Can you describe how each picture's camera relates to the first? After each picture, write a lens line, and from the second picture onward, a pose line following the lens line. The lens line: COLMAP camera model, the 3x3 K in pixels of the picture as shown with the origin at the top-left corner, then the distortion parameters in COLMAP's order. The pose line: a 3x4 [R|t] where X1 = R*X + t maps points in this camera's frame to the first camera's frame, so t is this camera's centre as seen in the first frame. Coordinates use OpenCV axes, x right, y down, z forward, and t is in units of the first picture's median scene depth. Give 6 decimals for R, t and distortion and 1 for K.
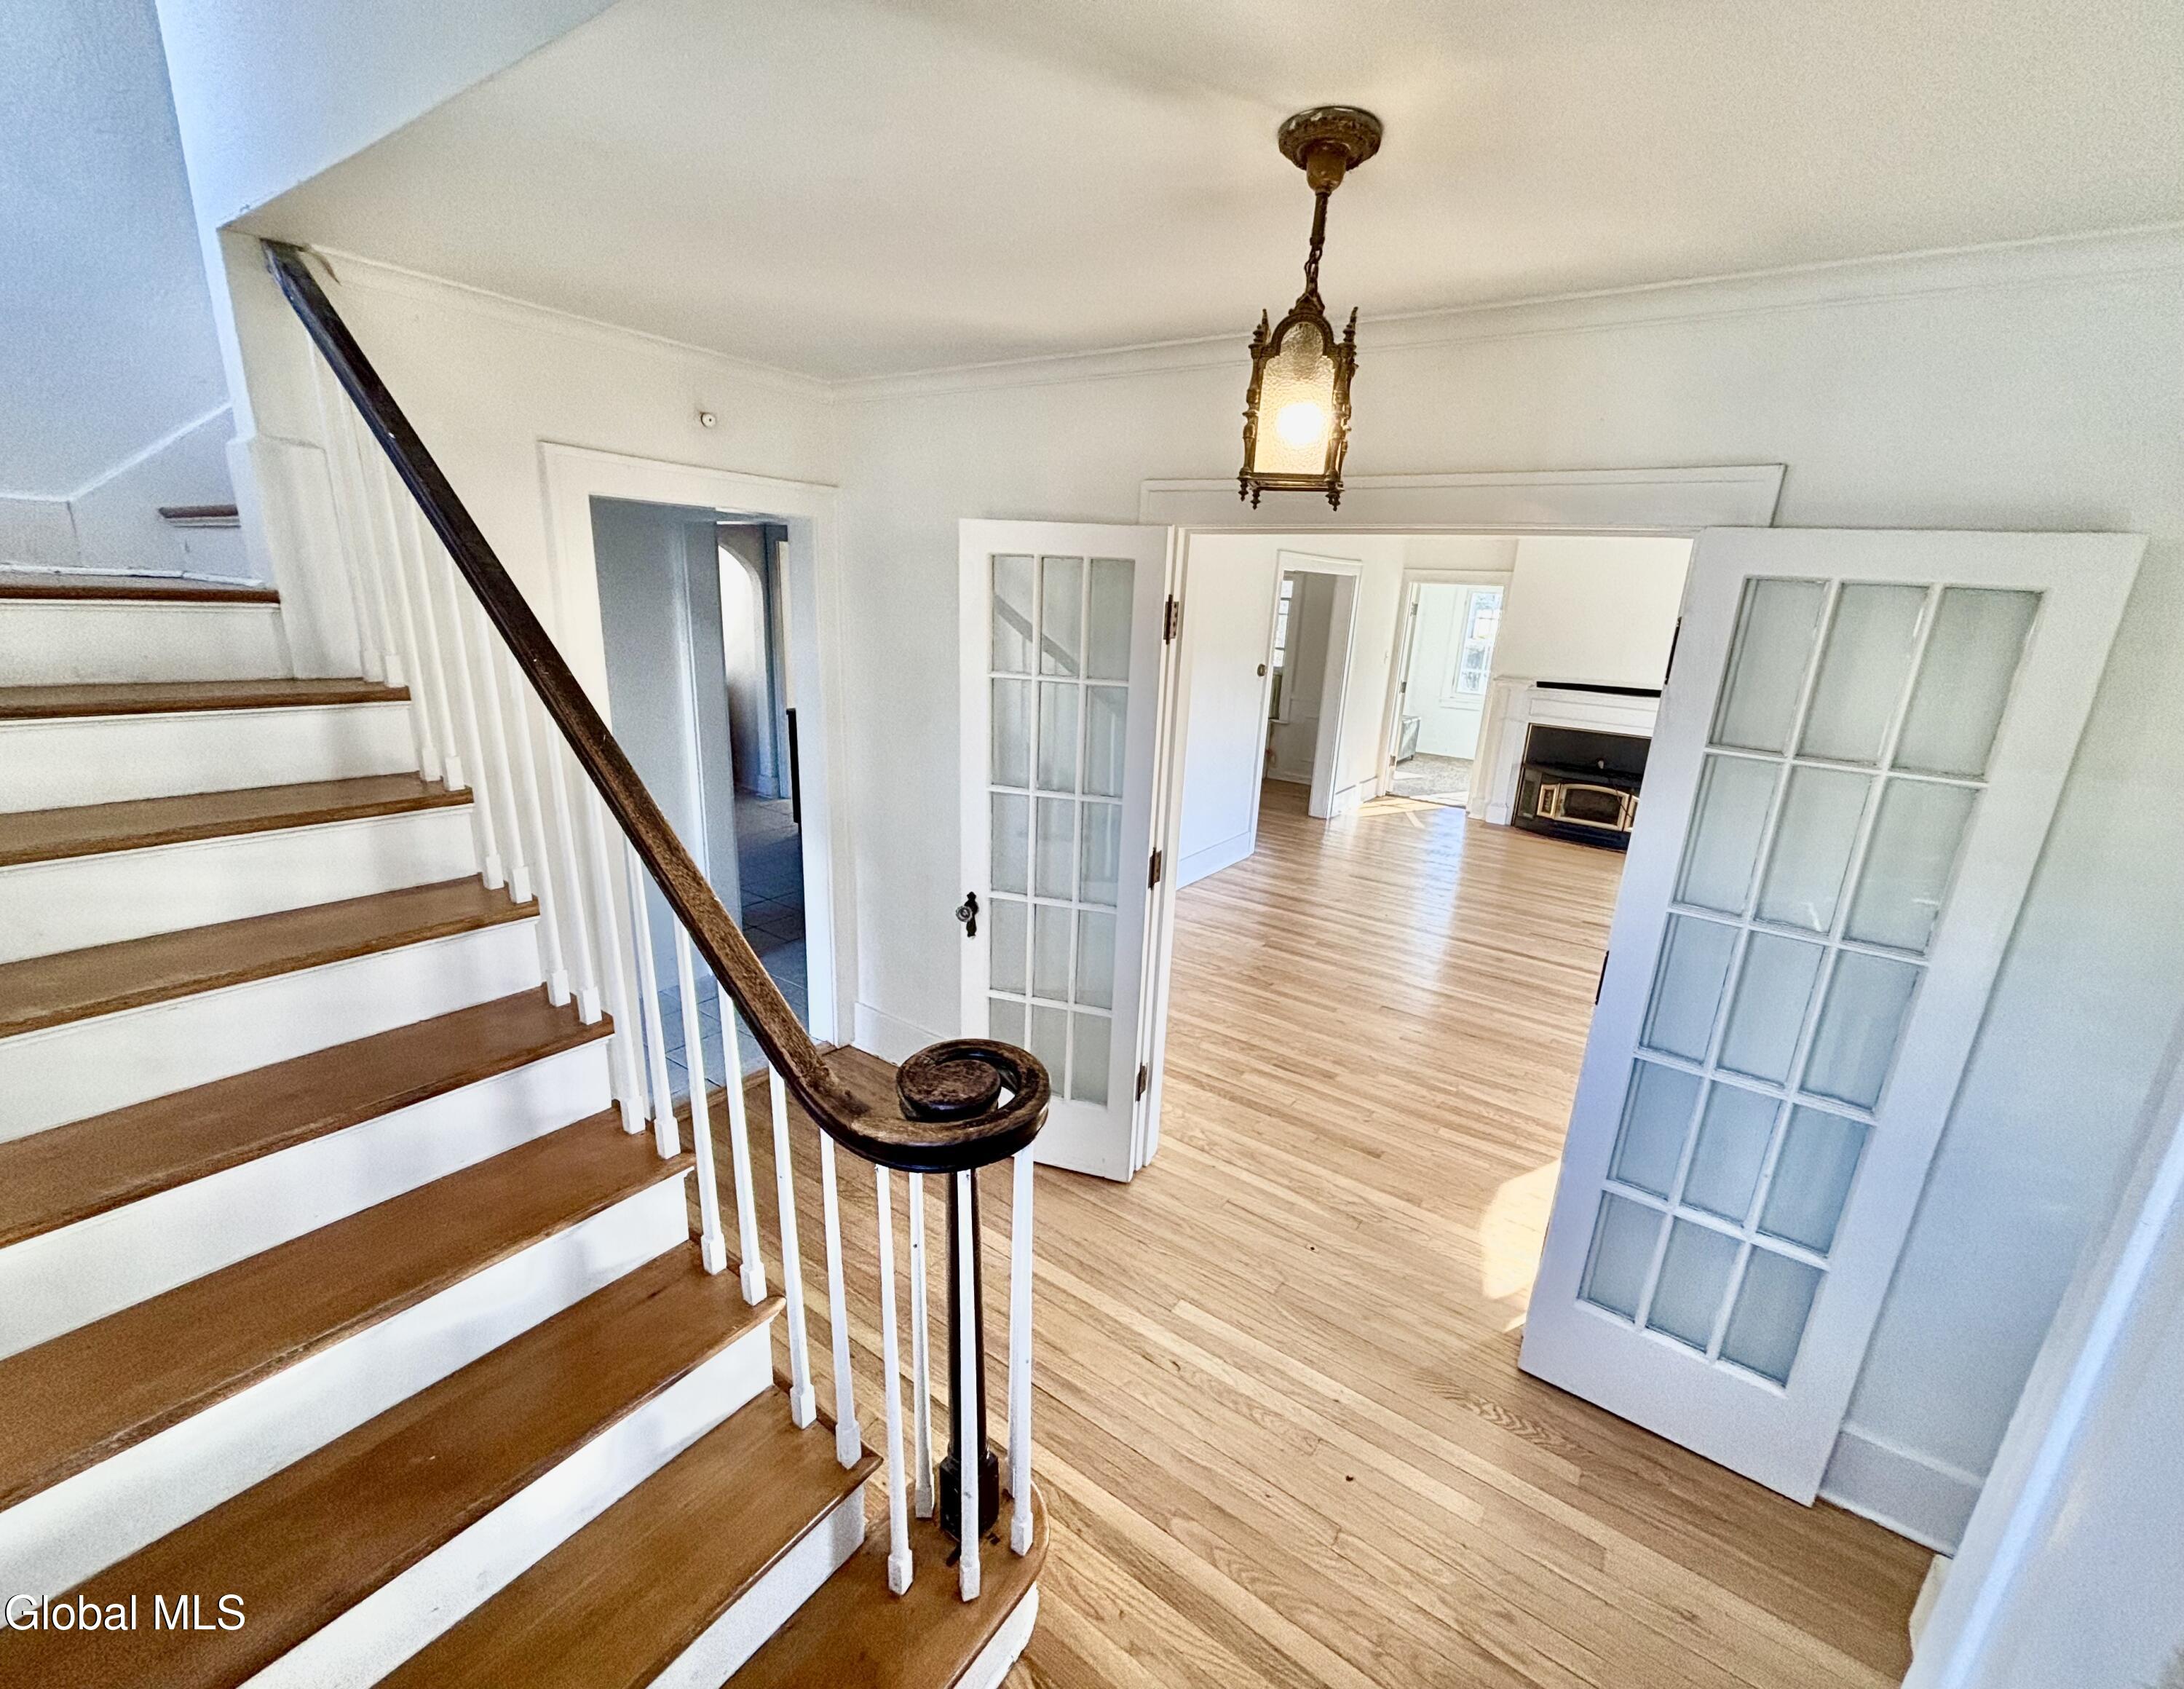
lens RADIAL K [[901.9, 0, 1095.3], [0, 901.9, 842.1], [0, 0, 1]] dist [-0.000702, -0.000030]
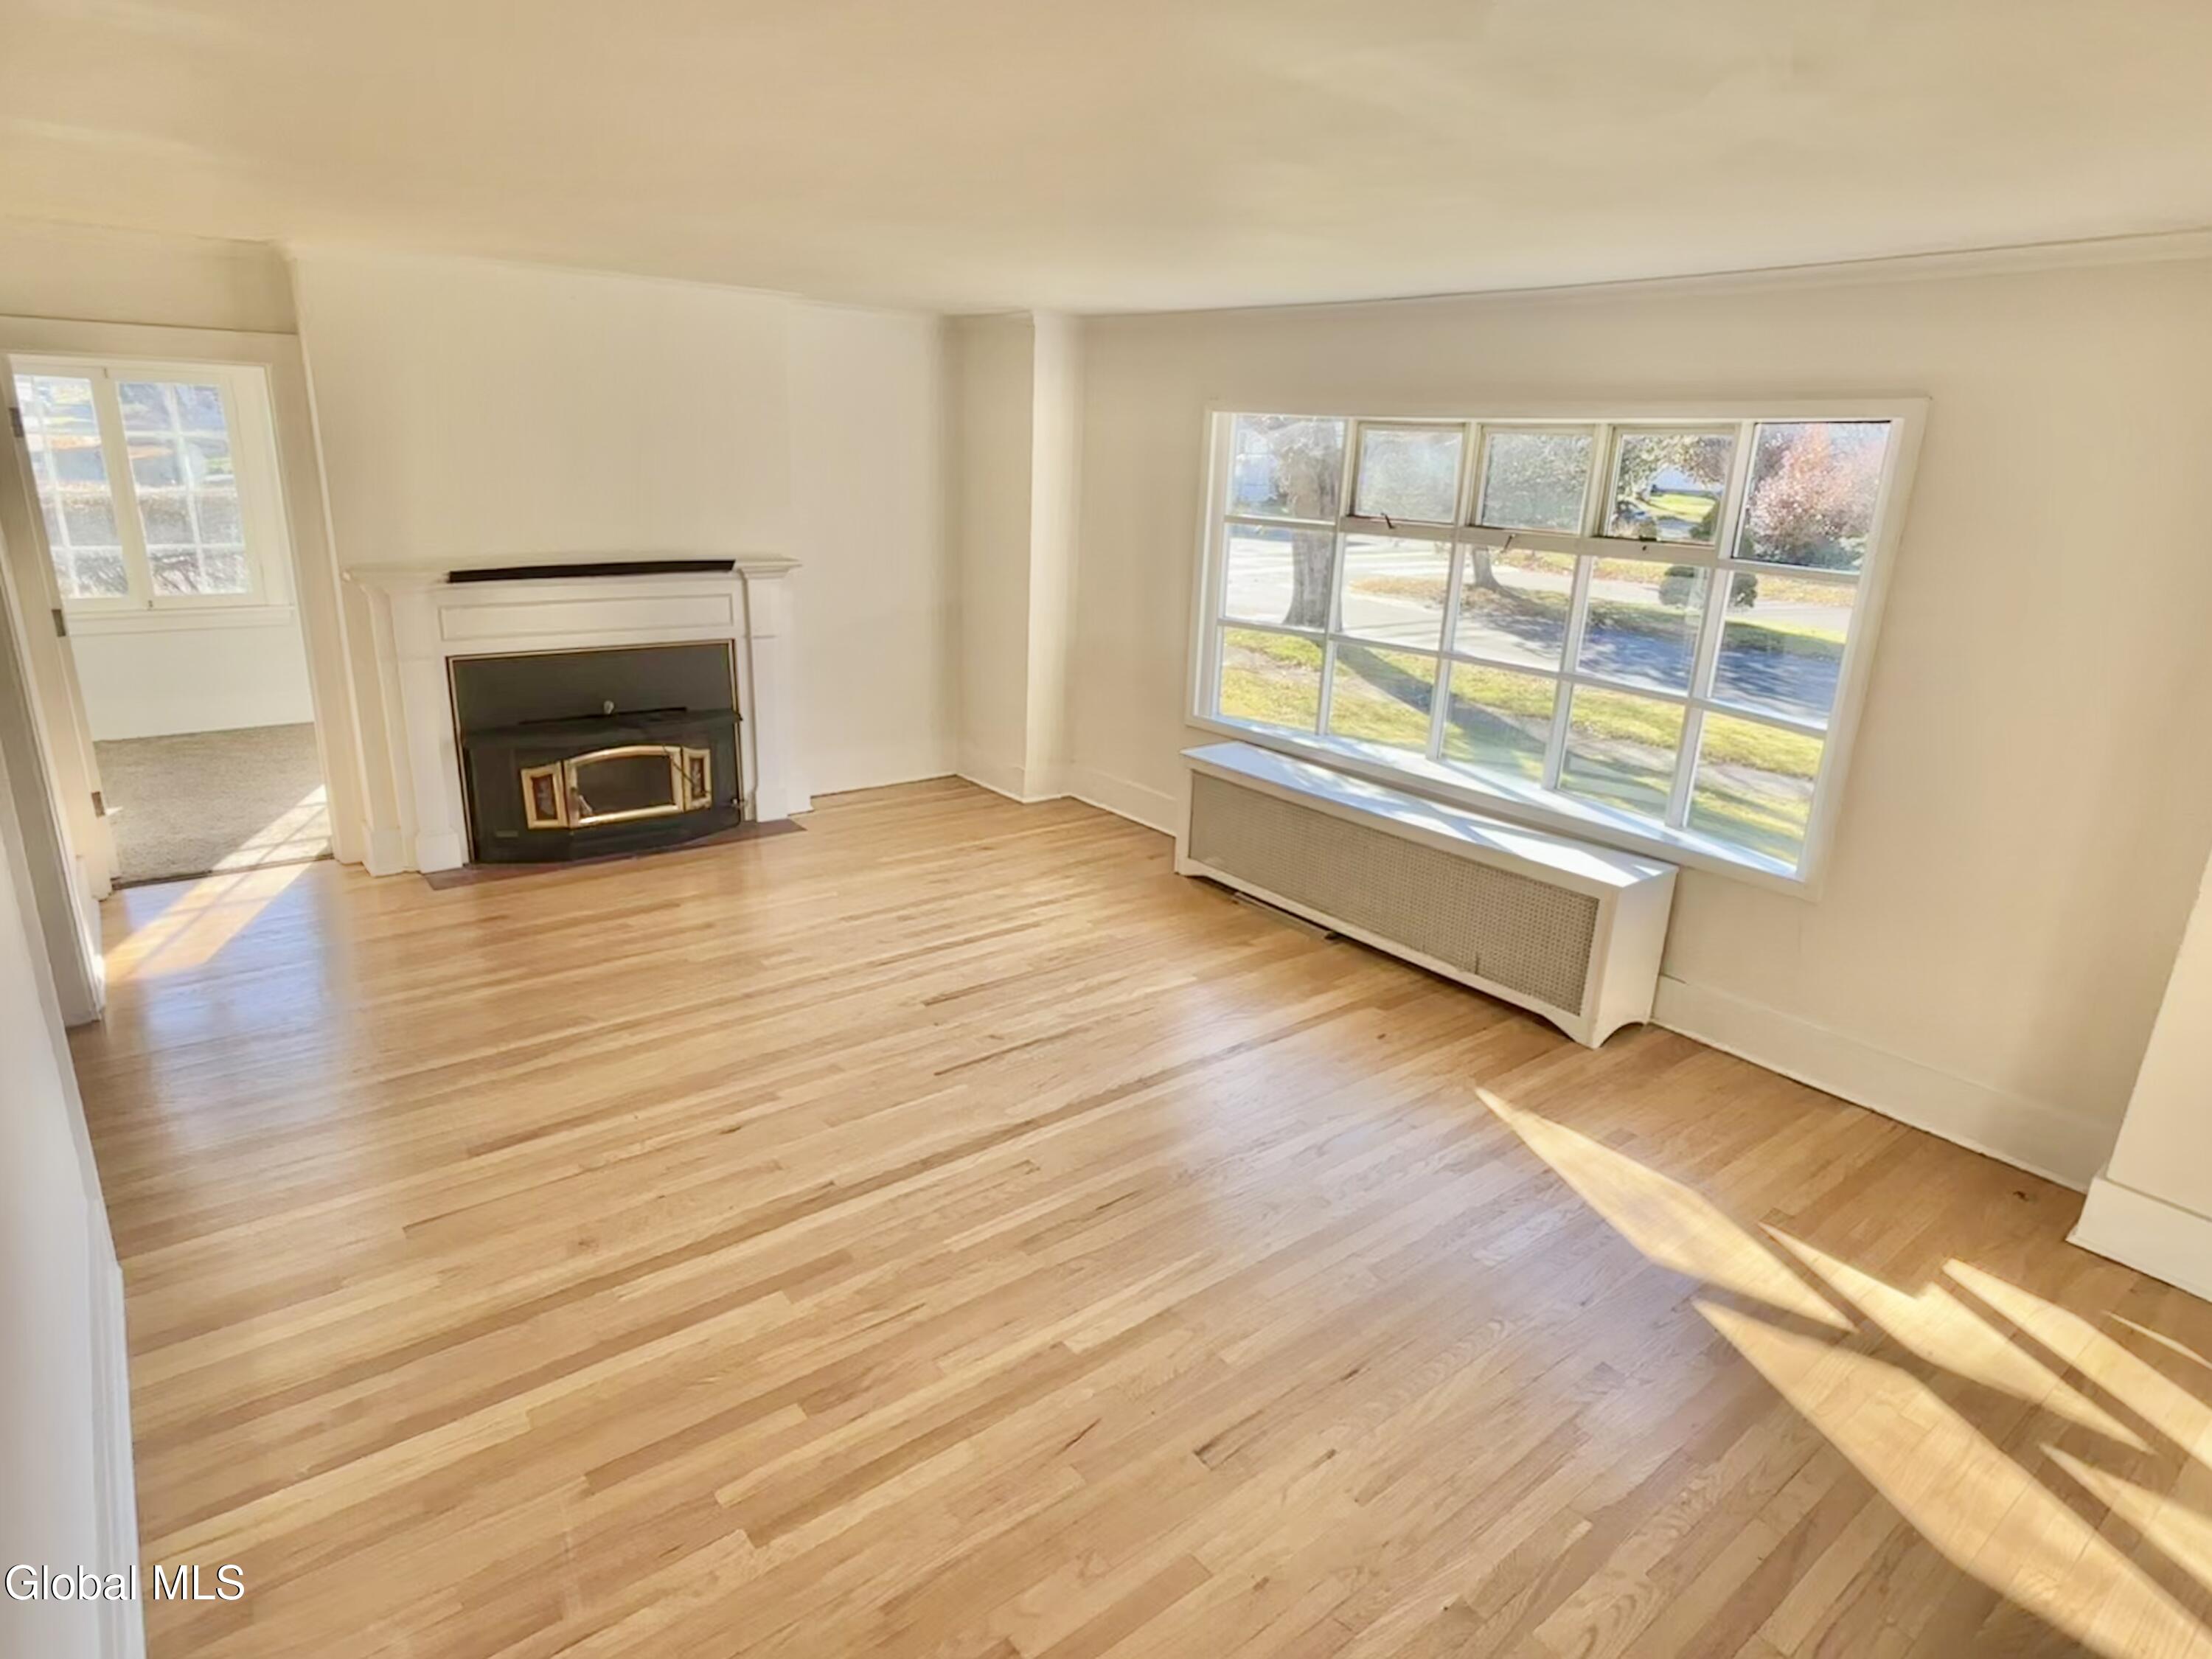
lens RADIAL K [[1246.1, 0, 1119.5], [0, 1246.1, 830.8], [0, 0, 1]] dist [0.002517, -0.004410]
pose [[0.270321, -0.317706, 0.908839, -0.064611], [0.235617, 0.937110, 0.257508, -0.134385], [-0.933494, 0.144528, 0.328178, 0.462283]]
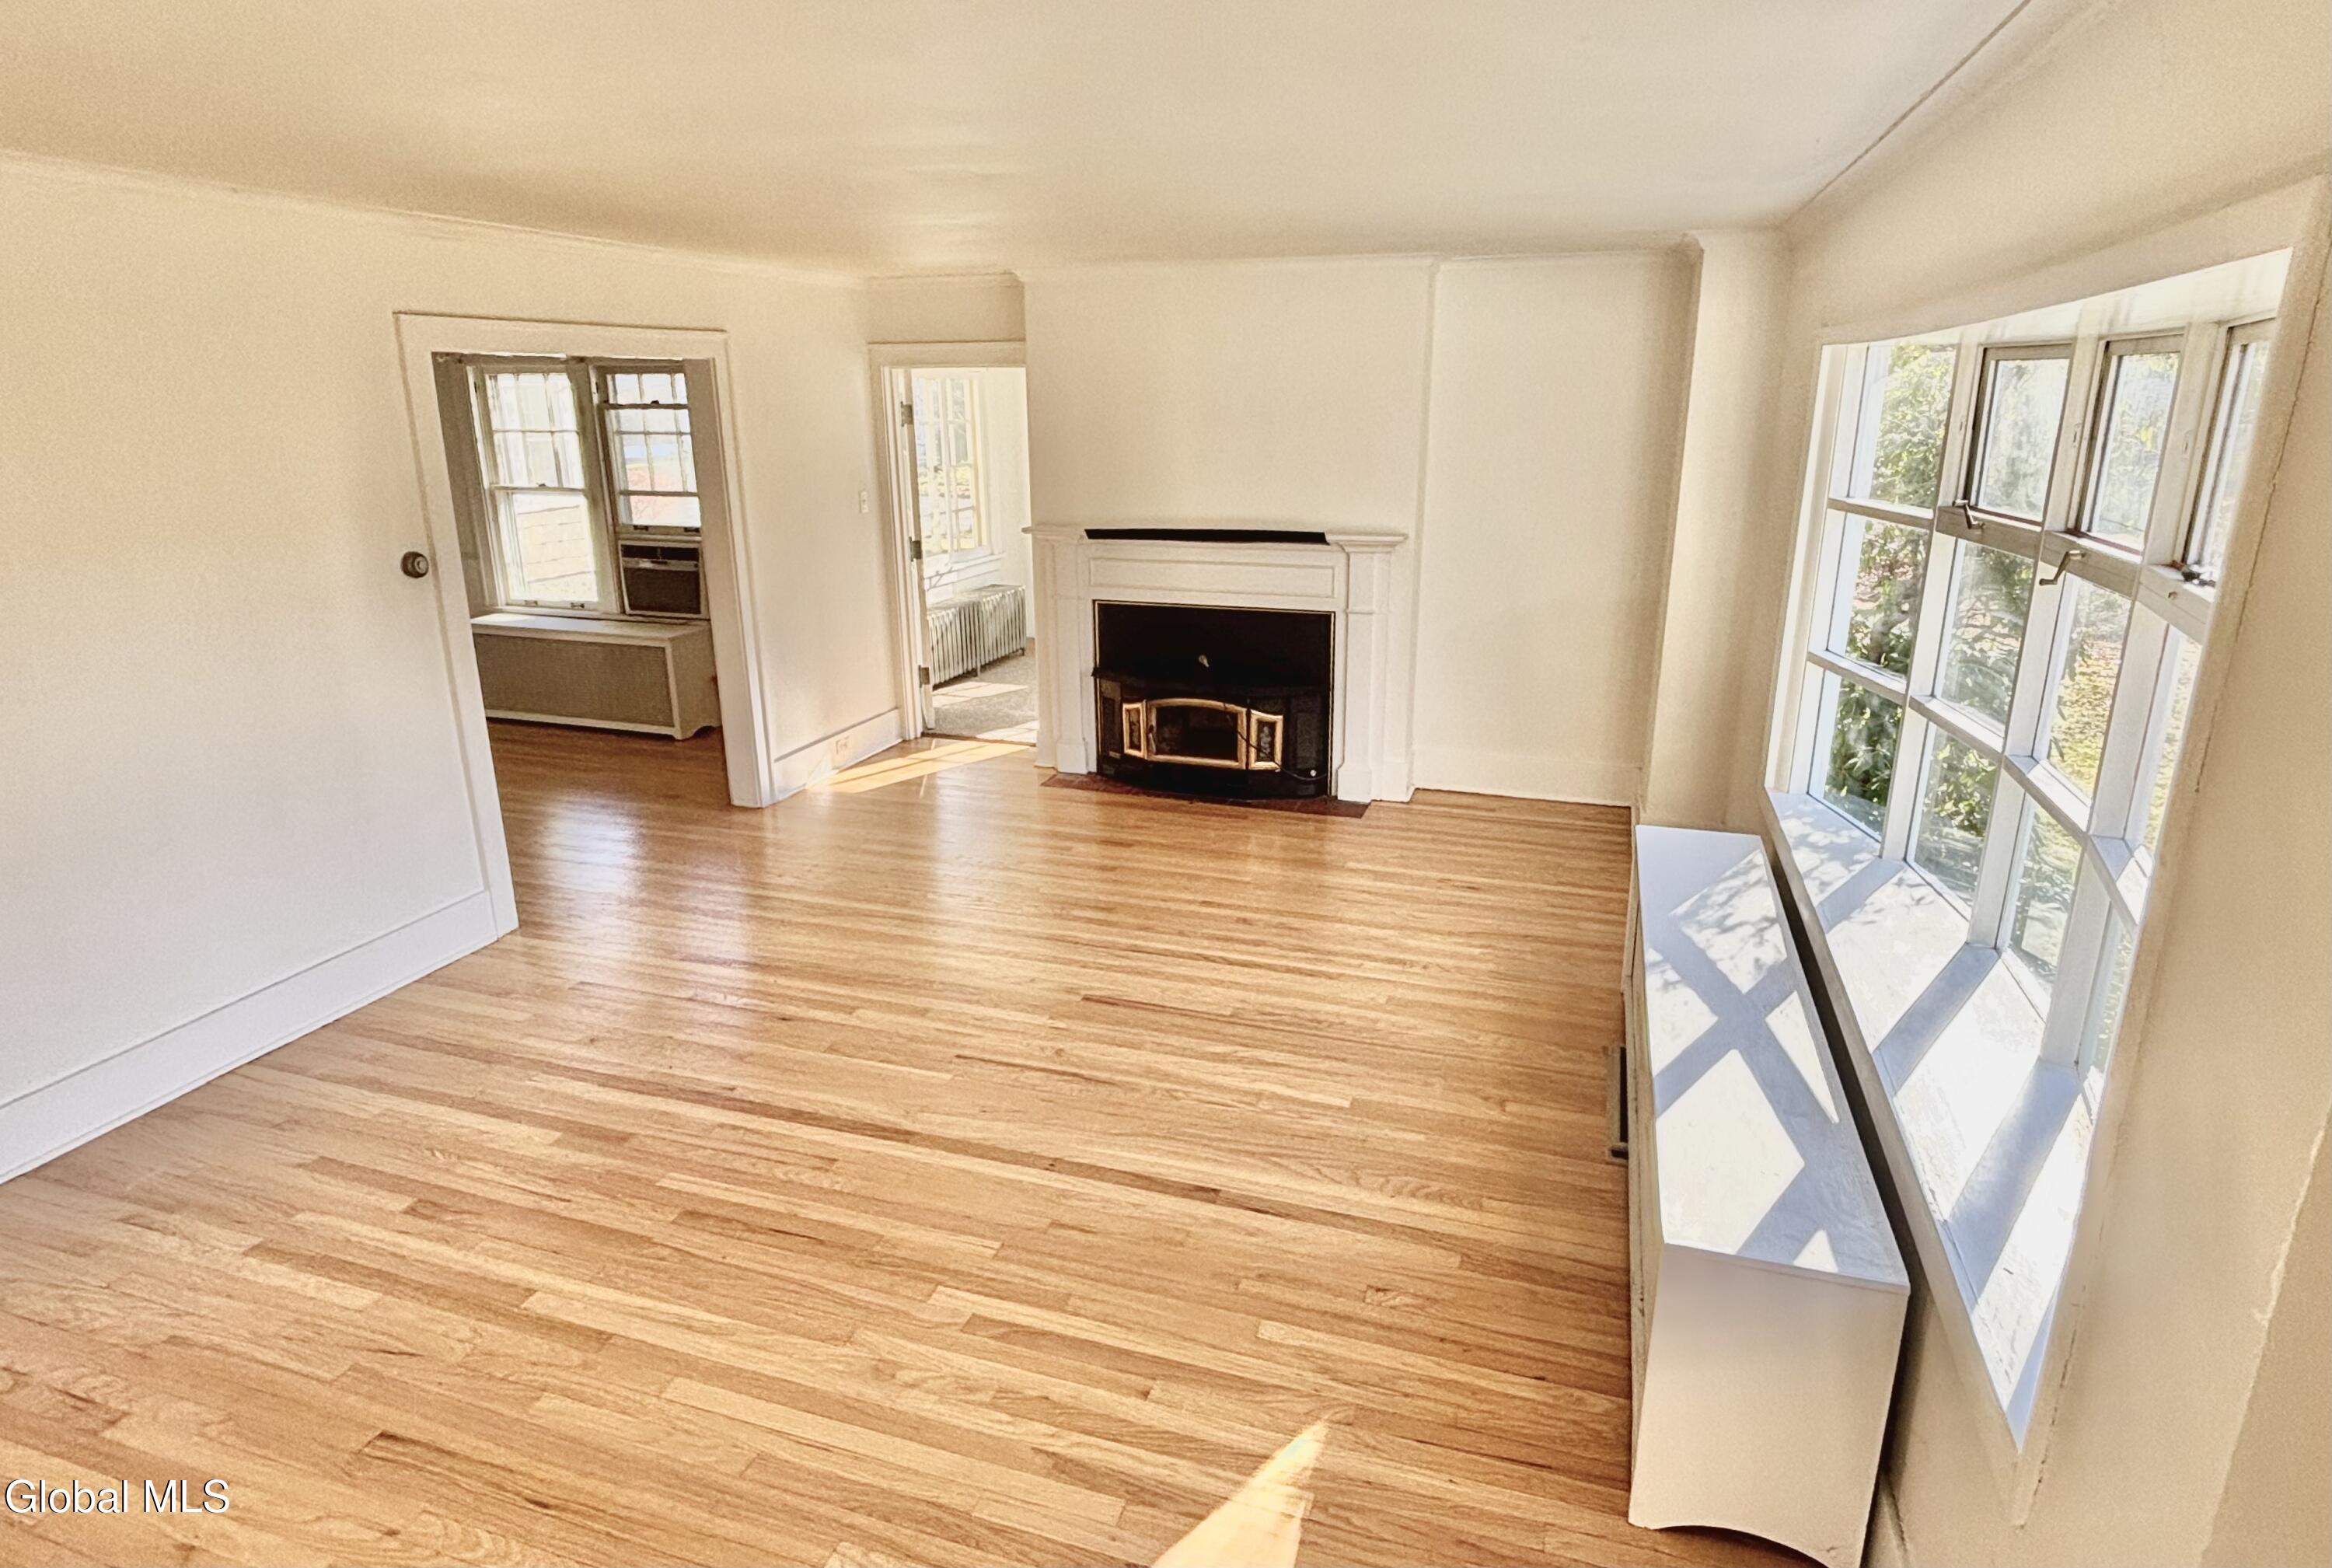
lens RADIAL K [[1248.6, 0, 1203.7], [0, 1248.6, 742.6], [0, 0, 1]] dist [-0.001584, -0.006447]
pose [[0.950556, -0.129927, 0.282067, 0.315035], [0.129028, 0.991400, 0.021843, -0.049528], [-0.282479, 0.015631, 0.959146, 0.209395]]
